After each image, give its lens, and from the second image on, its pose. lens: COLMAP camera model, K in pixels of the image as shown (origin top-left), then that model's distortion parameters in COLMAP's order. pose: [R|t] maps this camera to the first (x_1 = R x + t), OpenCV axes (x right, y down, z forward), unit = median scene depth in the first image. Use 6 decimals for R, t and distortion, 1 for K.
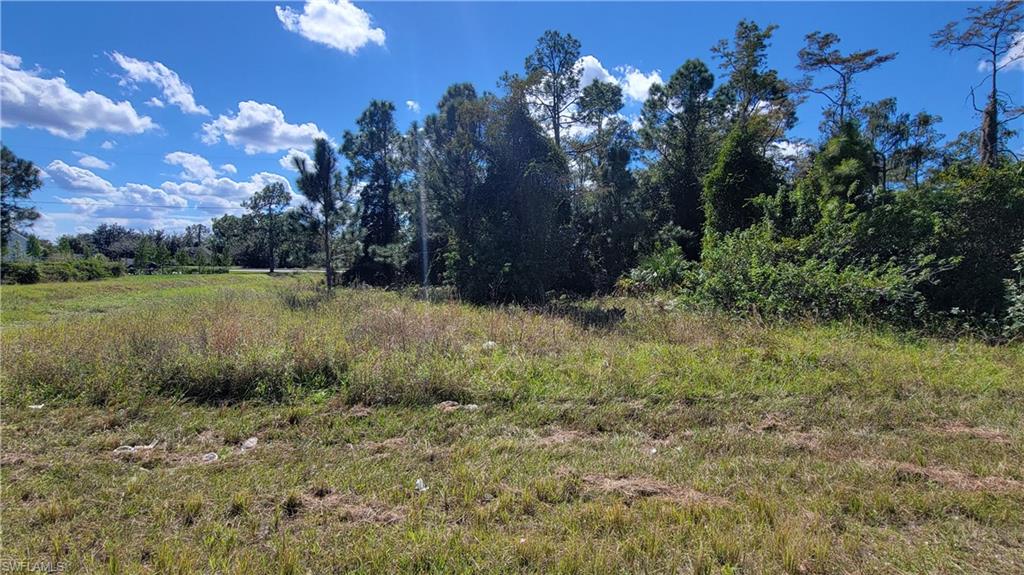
lens RADIAL K [[495.2, 0, 510.3], [0, 495.2, 300.5], [0, 0, 1]] dist [-0.000898, 0.000641]
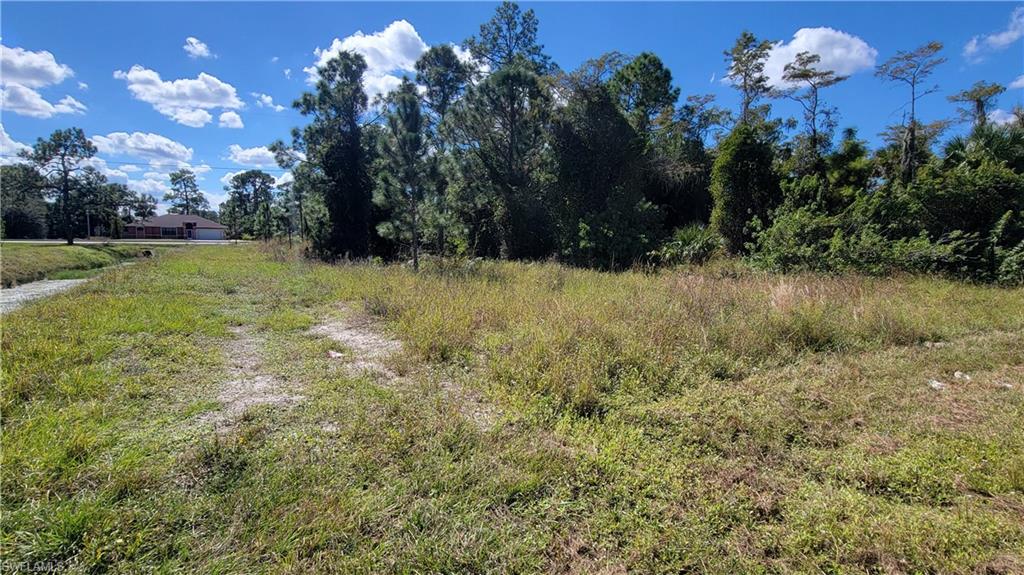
lens RADIAL K [[495.2, 0, 510.3], [0, 495.2, 300.5], [0, 0, 1]] dist [-0.000898, 0.000641]
pose [[0.937298, -0.039807, 0.346247, -0.515345], [0.020048, 0.997969, 0.060462, -0.001138], [-0.347951, -0.049729, 0.936193, 0.047146]]
